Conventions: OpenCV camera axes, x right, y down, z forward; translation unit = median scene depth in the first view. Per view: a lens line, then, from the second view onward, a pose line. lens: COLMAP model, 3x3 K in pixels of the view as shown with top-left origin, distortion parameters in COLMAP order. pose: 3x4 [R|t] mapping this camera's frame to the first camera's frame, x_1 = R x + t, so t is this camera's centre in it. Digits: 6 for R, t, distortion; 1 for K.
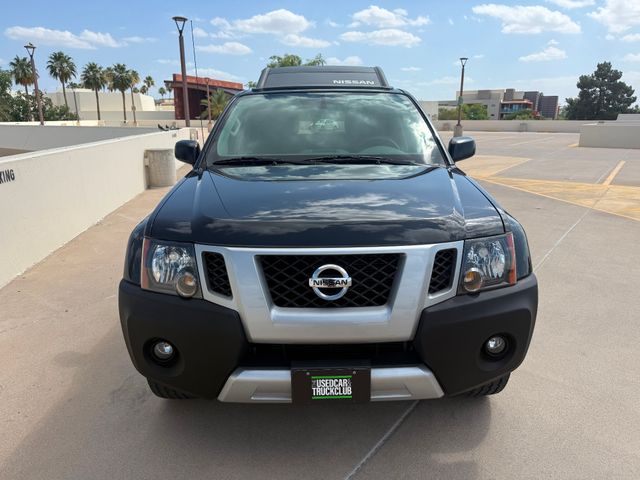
lens RADIAL K [[459.2, 0, 325.8], [0, 459.2, 241.1], [0, 0, 1]] dist [-0.001030, -0.005476]
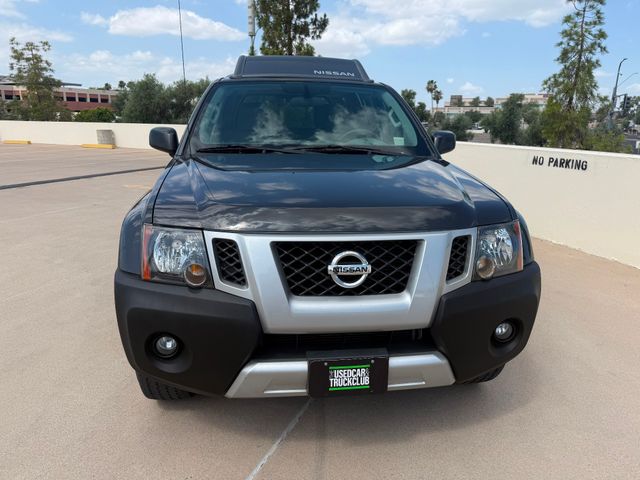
lens RADIAL K [[460.6, 0, 311.5], [0, 460.6, 241.2], [0, 0, 1]] dist [-0.001377, -0.004215]
pose [[0.995663, -0.003334, 0.092973, -0.152267], [0.003477, 0.999993, -0.001383, 0.029509], [-0.092967, 0.001700, 0.995668, 0.034805]]
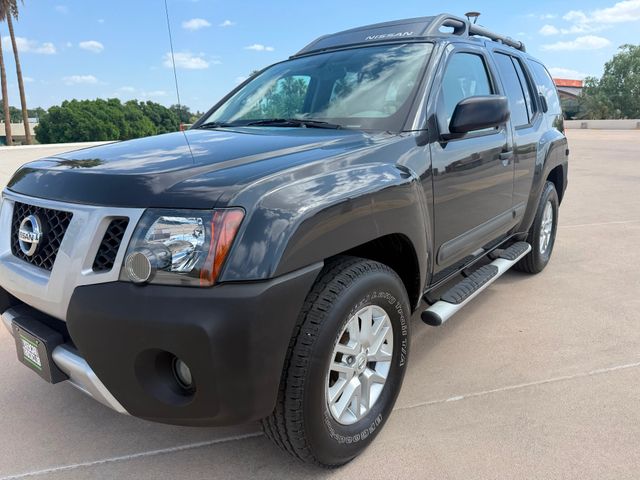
lens RADIAL K [[454.6, 0, 319.2], [0, 454.6, 236.7], [0, 0, 1]] dist [-0.000981, -0.002869]
pose [[0.772323, 0.140875, -0.619412, 0.951509], [-0.148924, 0.988078, 0.039034, -0.026824], [0.617526, 0.062099, 0.784095, 0.615886]]
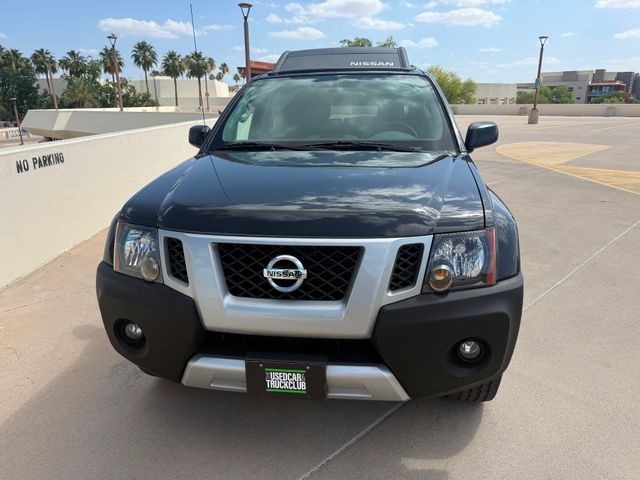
lens RADIAL K [[458.6, 0, 322.5], [0, 458.6, 243.6], [0, 0, 1]] dist [-0.003329, -0.003587]
pose [[0.988130, 0.038419, -0.148737, 0.217851], [-0.033084, 0.998723, 0.038175, -0.012010], [0.150014, -0.032801, 0.988140, 0.058730]]
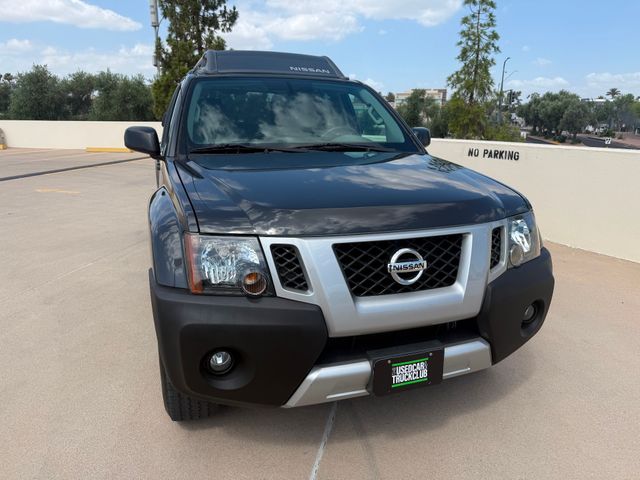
lens RADIAL K [[461.5, 0, 320.0], [0, 461.5, 240.0], [0, 0, 1]] dist [0.002283, -0.010781]
pose [[0.954464, -0.063511, 0.291489, -0.432290], [0.062335, 0.997966, 0.013330, 0.007795], [-0.291743, 0.005447, 0.956481, 0.100496]]
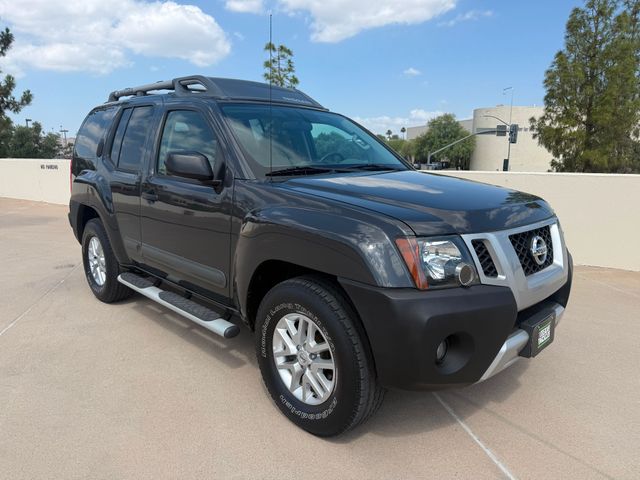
lens RADIAL K [[461.5, 0, 320.0], [0, 461.5, 240.0], [0, 0, 1]] dist [0.002283, -0.010781]
pose [[0.728029, -0.115348, 0.675773, -1.225680], [0.165992, 0.986071, -0.010515, -0.024669], [-0.665147, 0.119828, 0.737035, 0.434160]]
